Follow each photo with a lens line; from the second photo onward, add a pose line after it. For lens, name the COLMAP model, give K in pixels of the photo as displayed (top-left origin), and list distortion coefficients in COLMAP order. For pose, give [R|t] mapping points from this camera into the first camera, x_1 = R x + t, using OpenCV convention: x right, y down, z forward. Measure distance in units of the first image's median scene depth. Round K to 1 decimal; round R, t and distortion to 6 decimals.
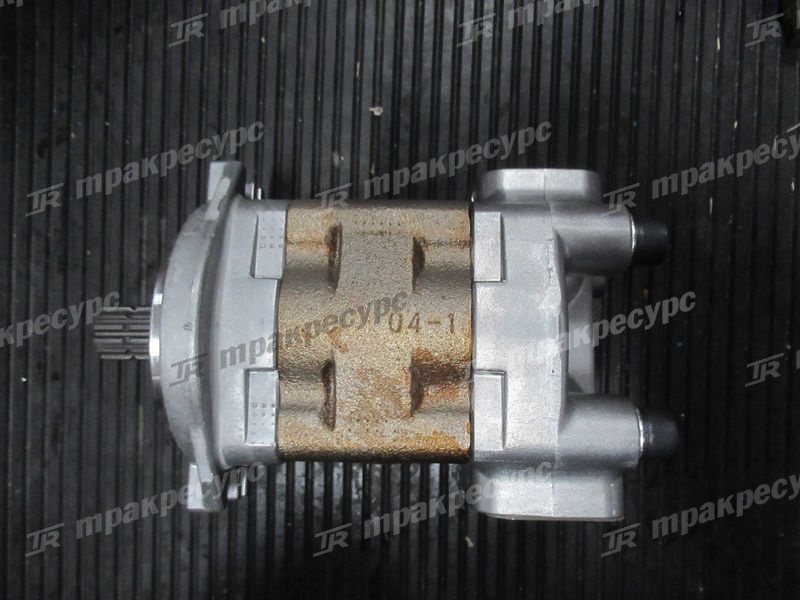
lens RADIAL K [[596.6, 0, 385.8], [0, 596.6, 317.5], [0, 0, 1]] dist [0.024155, -0.013034]
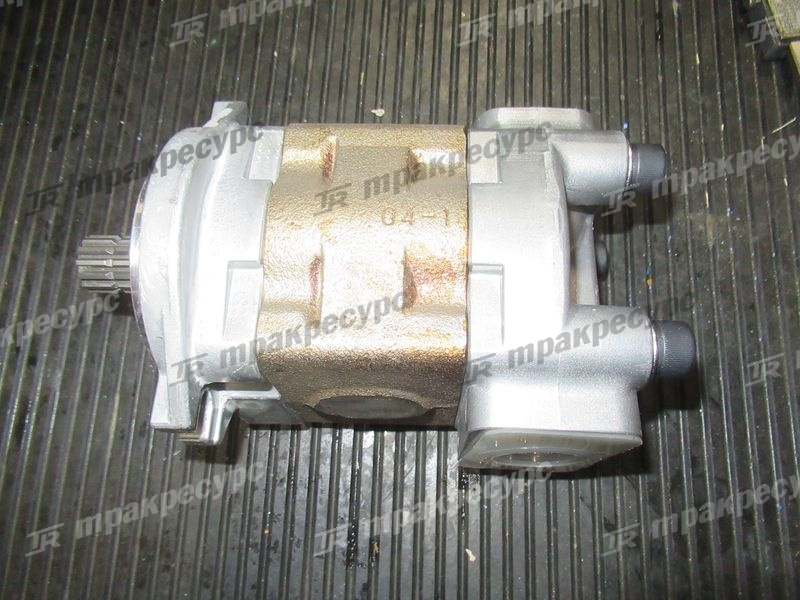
lens RADIAL K [[596.6, 0, 387.0], [0, 596.6, 298.5], [0, 0, 1]] dist [0.024155, -0.013034]
pose [[0.999675, 0.024613, -0.006568, 0.014998], [-0.025471, 0.969382, -0.244234, 0.238231], [0.000356, 0.244322, 0.969694, 0.062578]]
